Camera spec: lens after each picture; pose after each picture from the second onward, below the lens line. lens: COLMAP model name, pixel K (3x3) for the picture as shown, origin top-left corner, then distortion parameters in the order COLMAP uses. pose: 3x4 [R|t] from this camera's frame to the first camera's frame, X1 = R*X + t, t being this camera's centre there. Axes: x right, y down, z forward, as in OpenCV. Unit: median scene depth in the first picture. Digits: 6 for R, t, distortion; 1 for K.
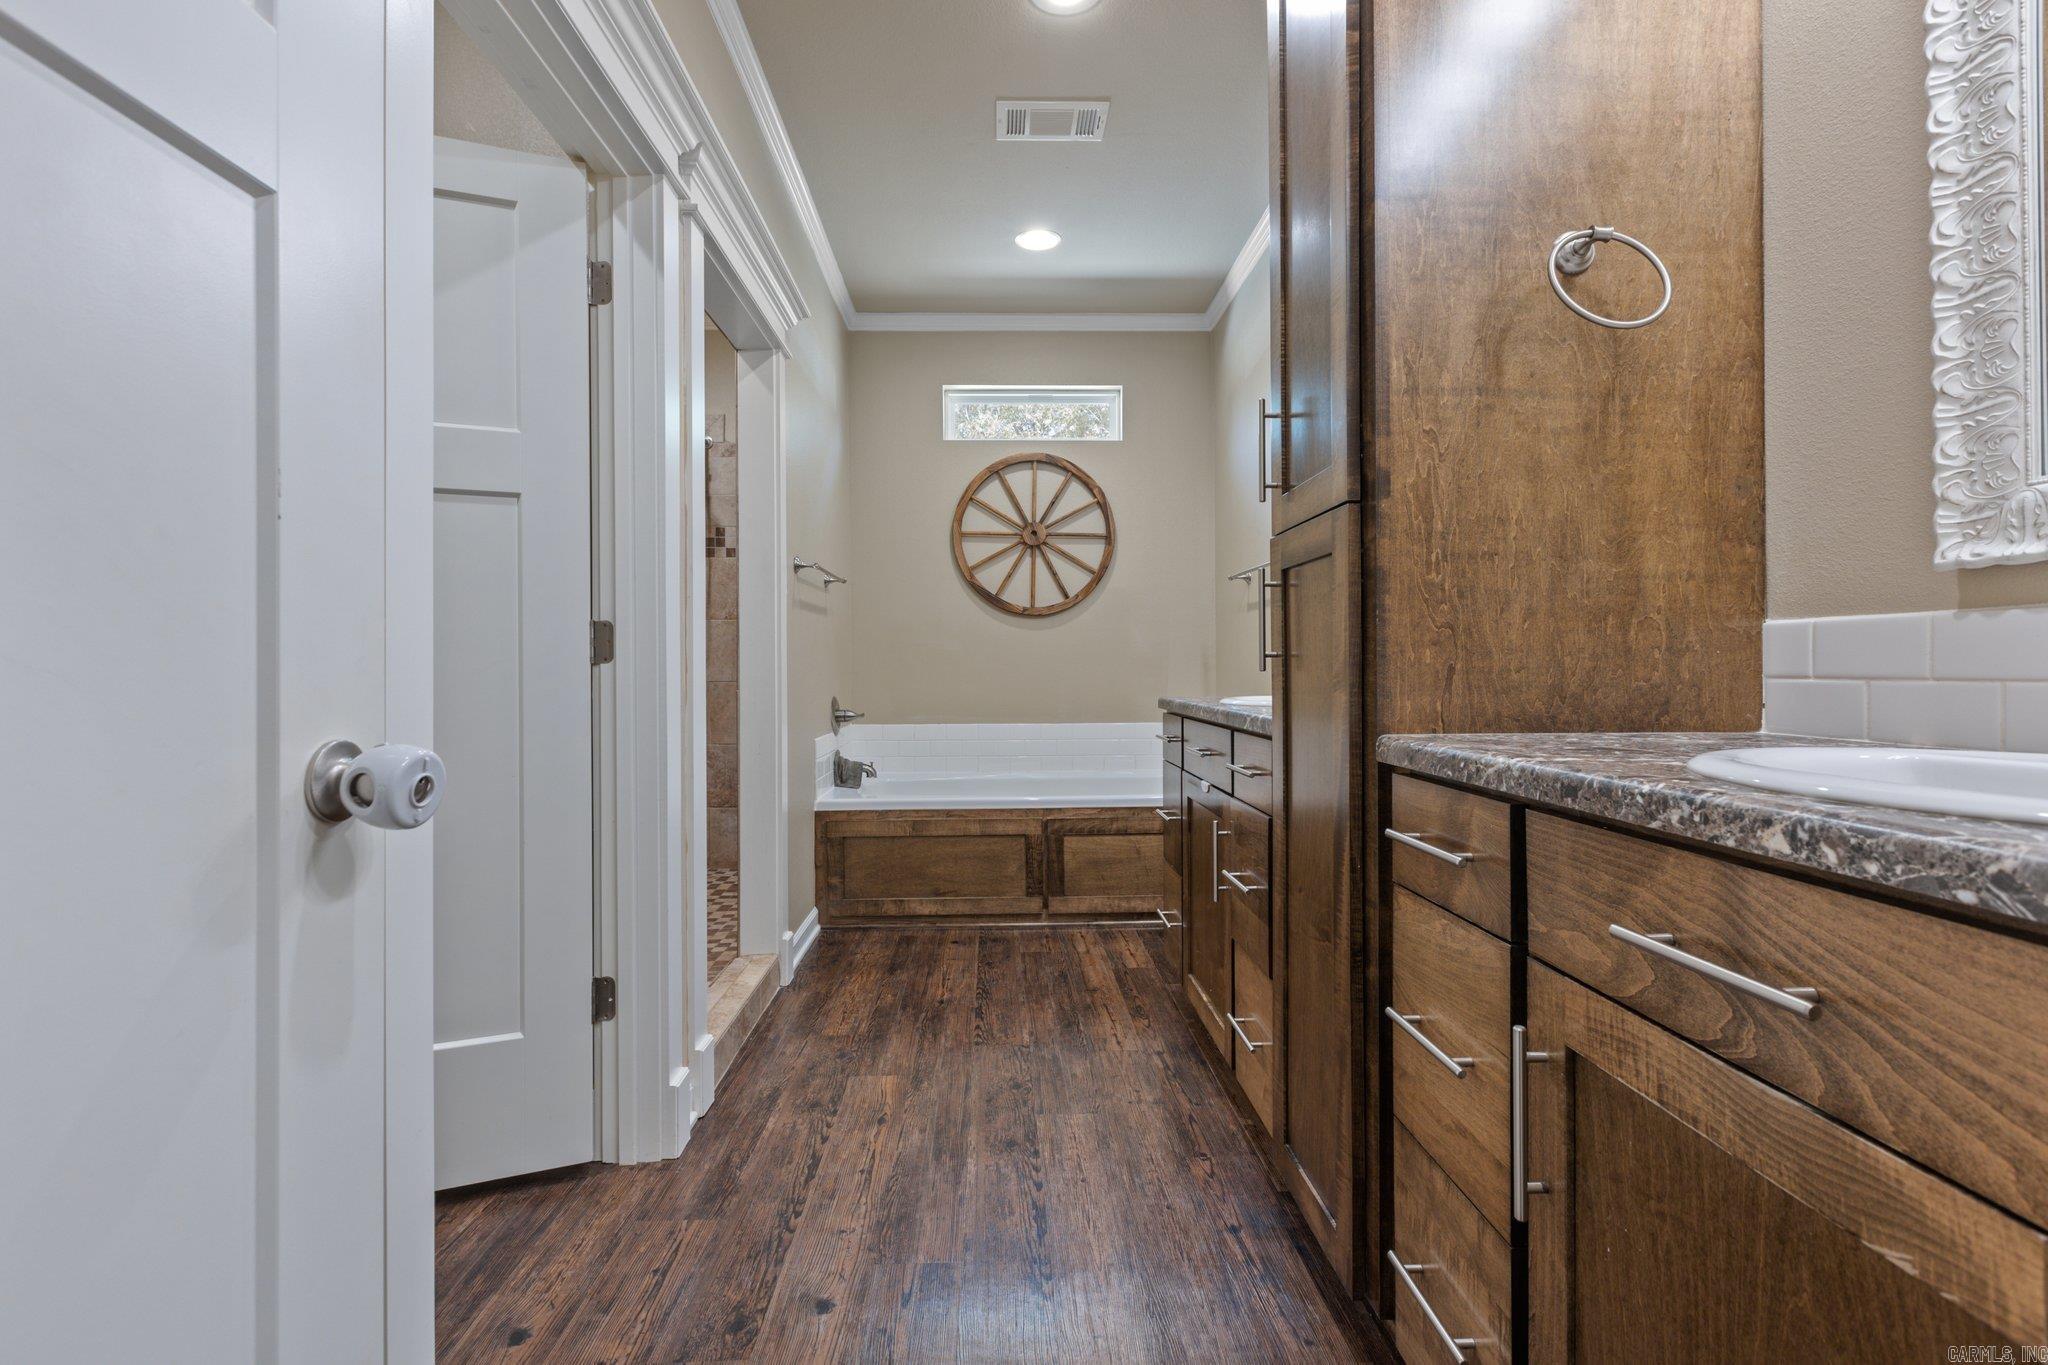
lens RADIAL K [[924.4, 0, 1005.0], [0, 924.4, 675.9], [0, 0, 1]] dist [0.000101, 0.002274]
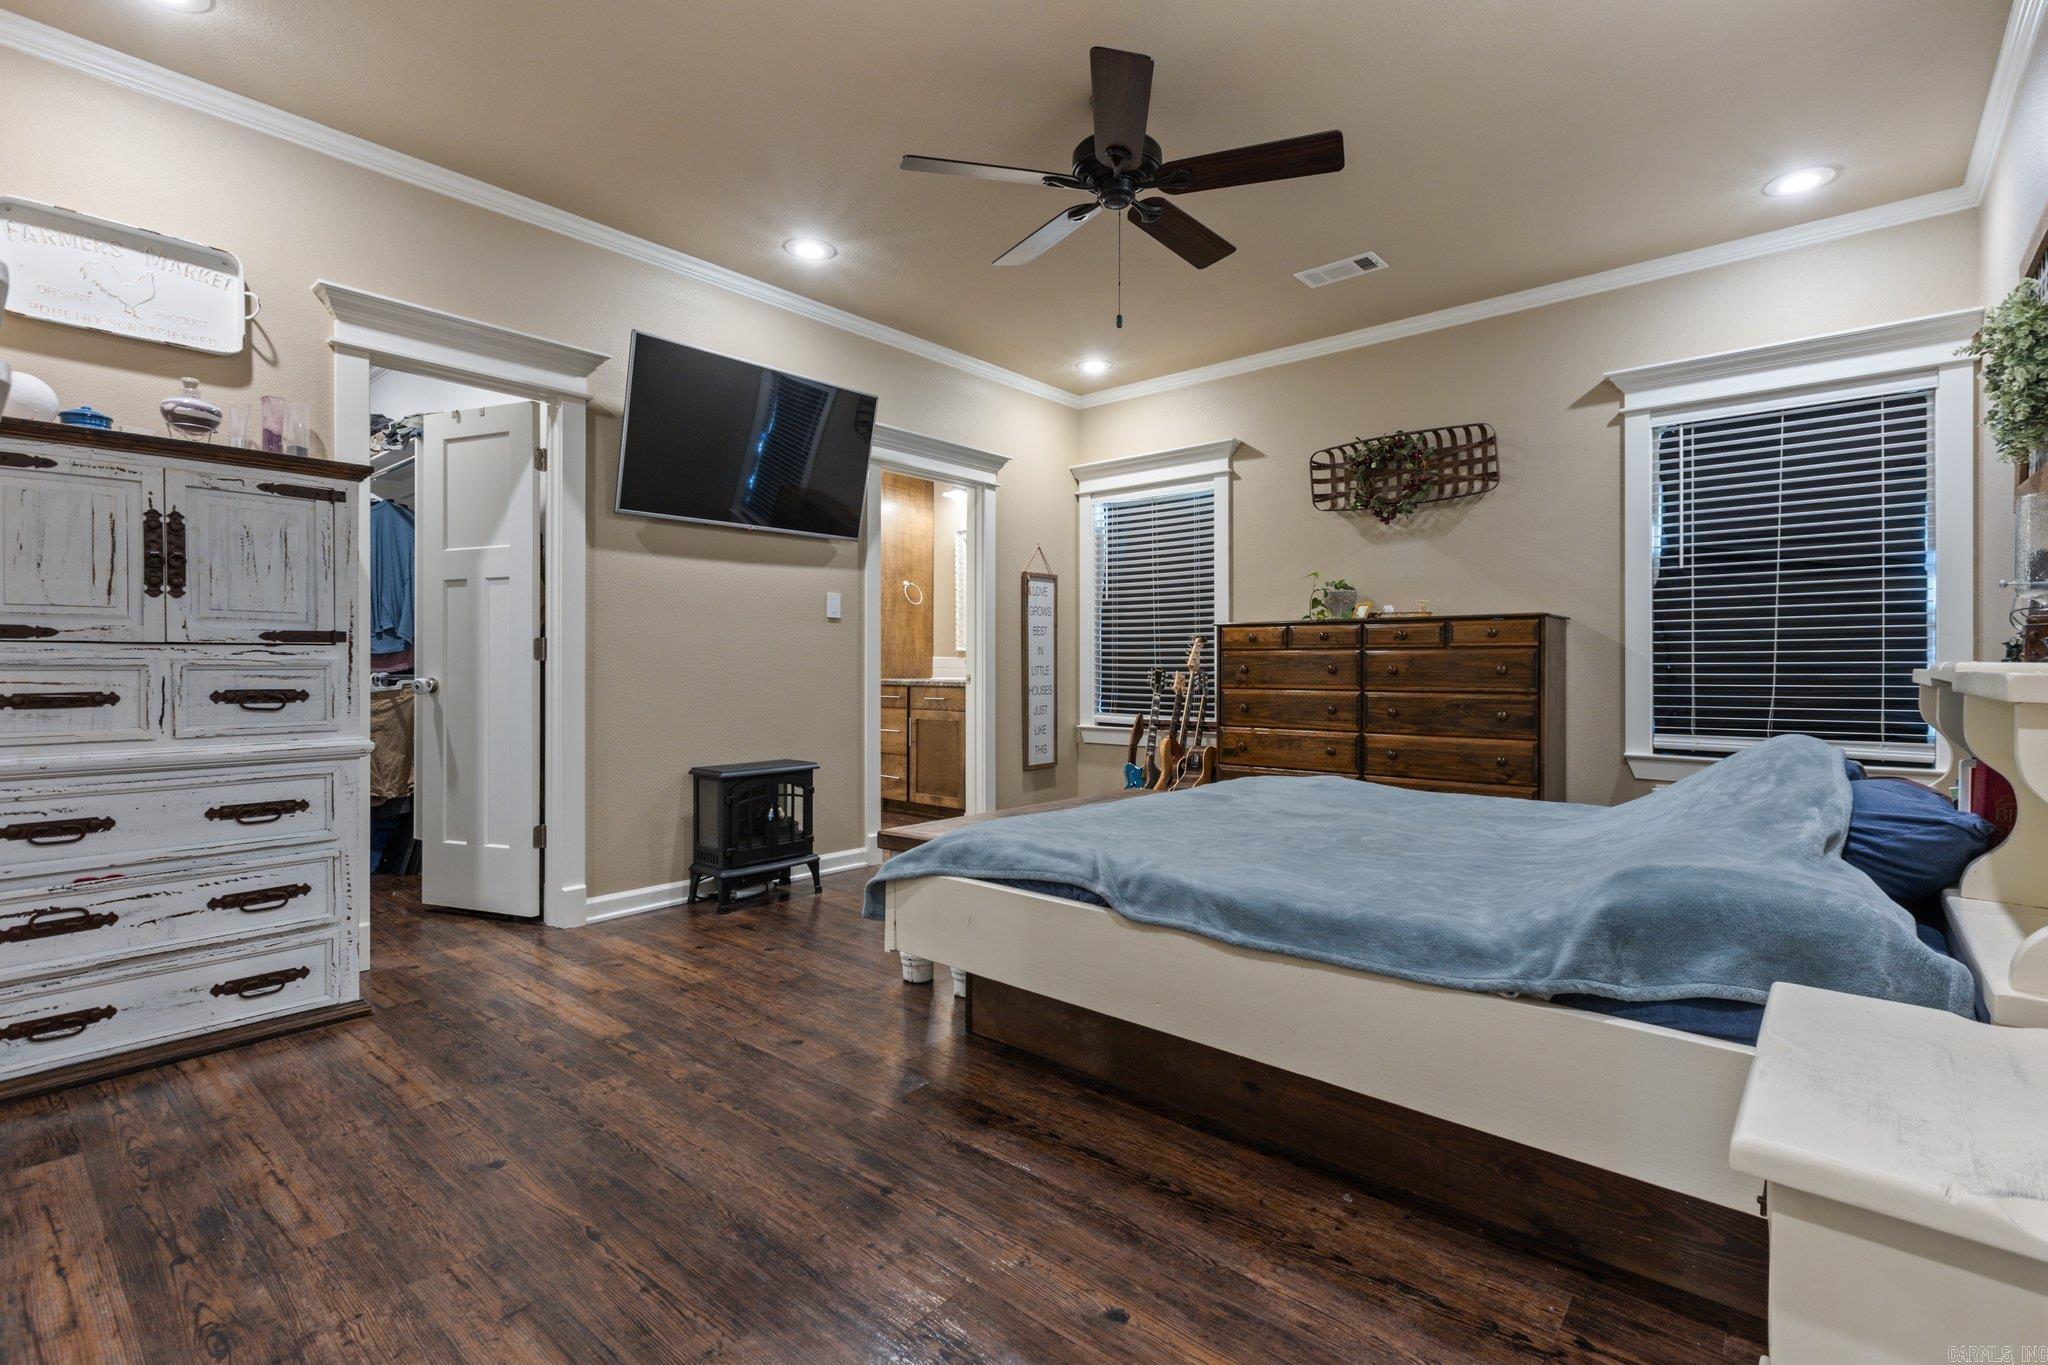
lens RADIAL K [[924.4, 0, 1027.4], [0, 924.4, 686.1], [0, 0, 1]] dist [0.000101, 0.002274]
pose [[0.683494, -0.003348, 0.729949, -0.793170], [0.013807, 0.999870, -0.008342, 0.044918], [-0.729826, 0.015781, 0.683451, -0.888222]]
